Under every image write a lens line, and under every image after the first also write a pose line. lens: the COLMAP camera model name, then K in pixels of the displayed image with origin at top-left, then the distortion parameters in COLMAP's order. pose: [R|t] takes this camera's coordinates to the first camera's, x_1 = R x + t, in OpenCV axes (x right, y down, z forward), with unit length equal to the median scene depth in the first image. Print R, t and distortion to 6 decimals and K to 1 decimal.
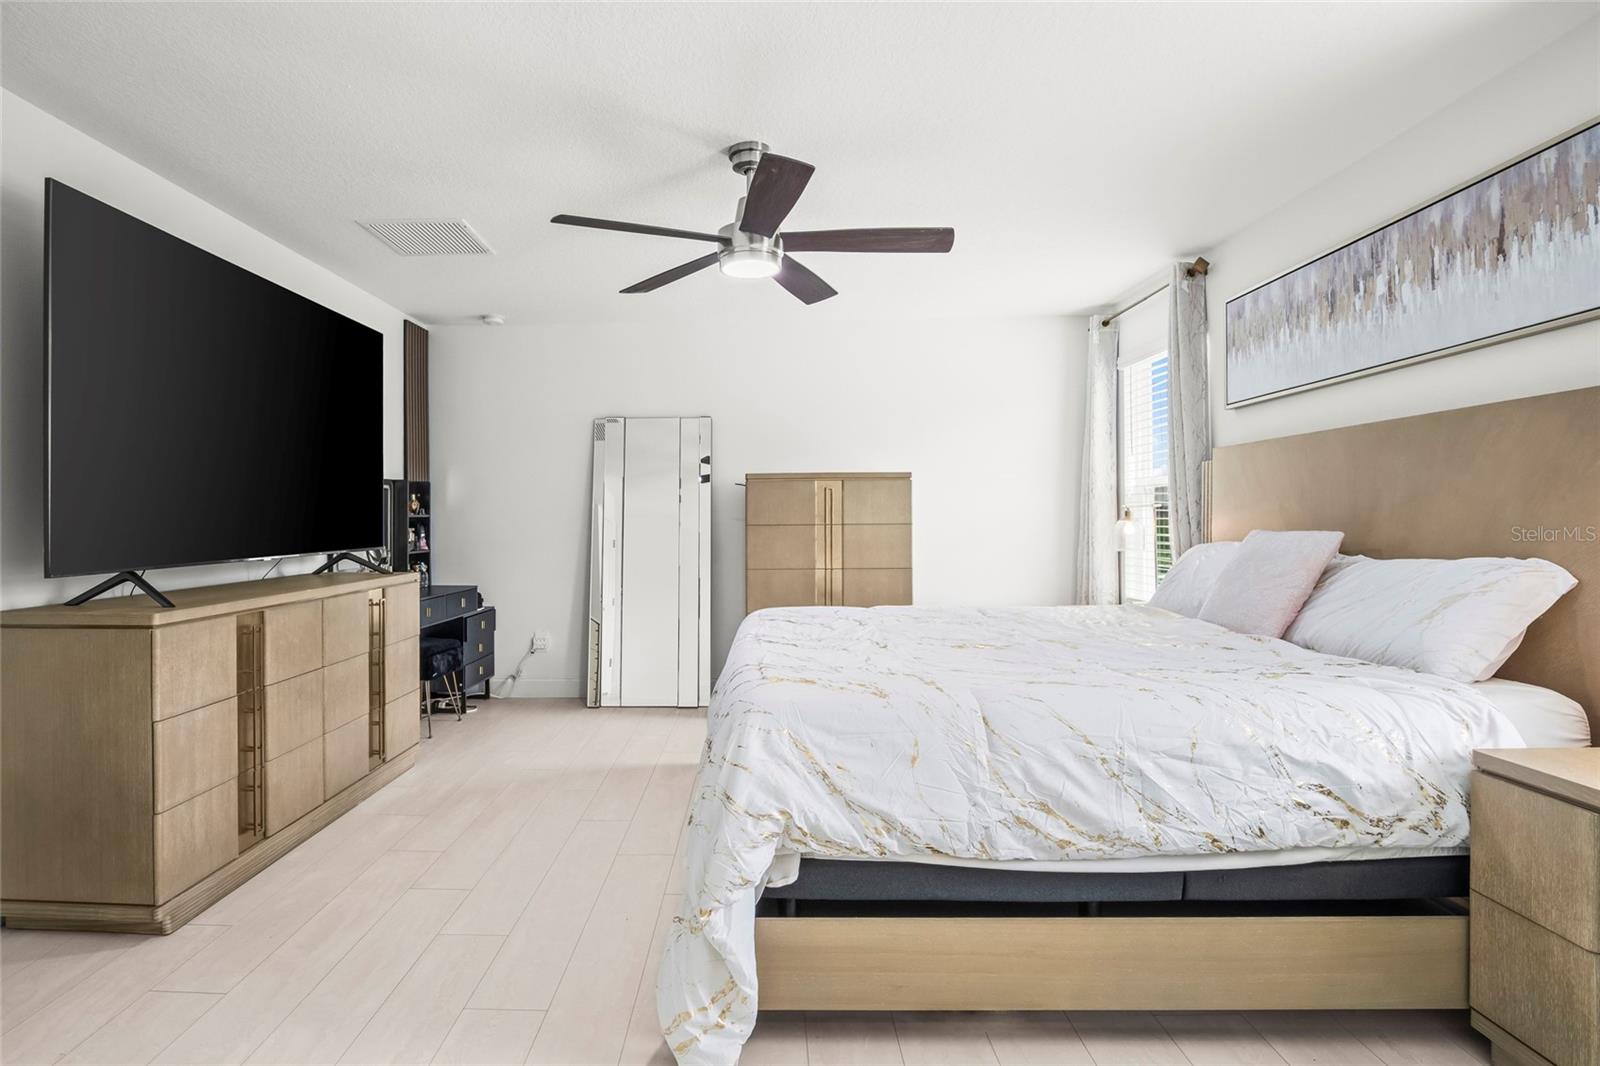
lens RADIAL K [[802.5, 0, 788.7], [0, 802.5, 527.4], [0, 0, 1]] dist [-0.023119, -0.001703]
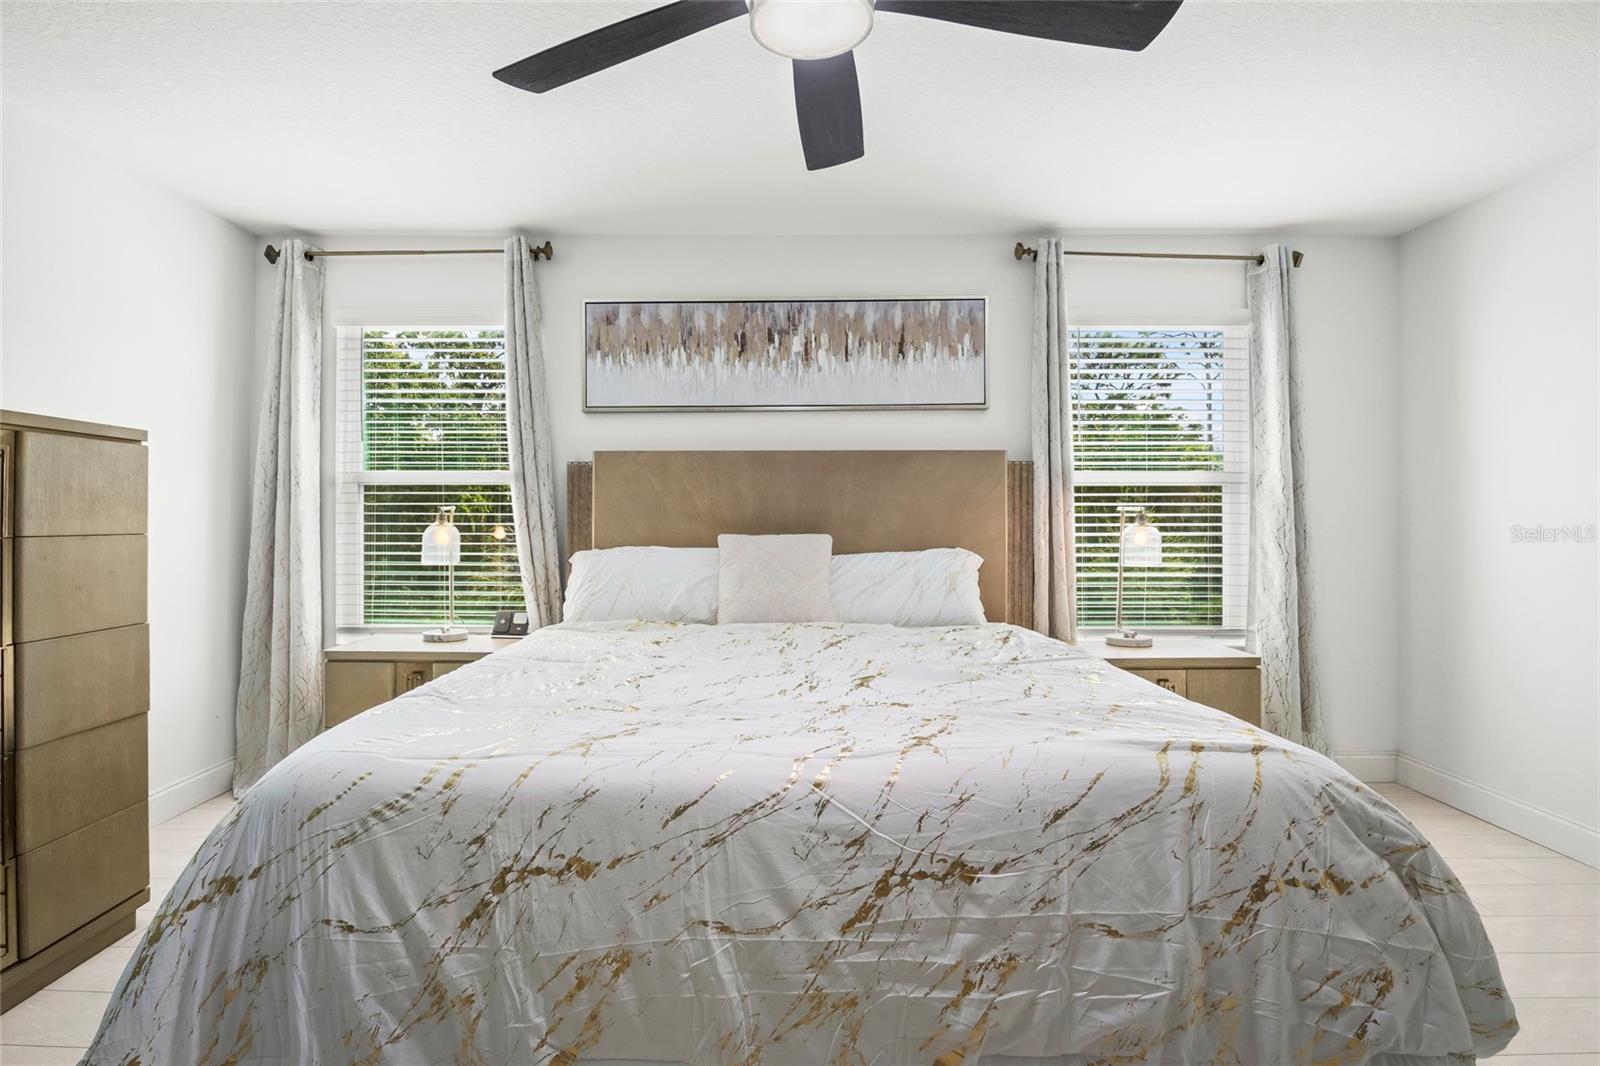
lens RADIAL K [[802.5, 0, 788.7], [0, 802.5, 527.4], [0, 0, 1]] dist [-0.023119, -0.001703]
pose [[0.008073, 0.012762, 0.999886, -0.530544], [0.015270, 0.999800, -0.012884, 0.006953], [-0.999851, 0.015373, 0.007876, 0.976091]]
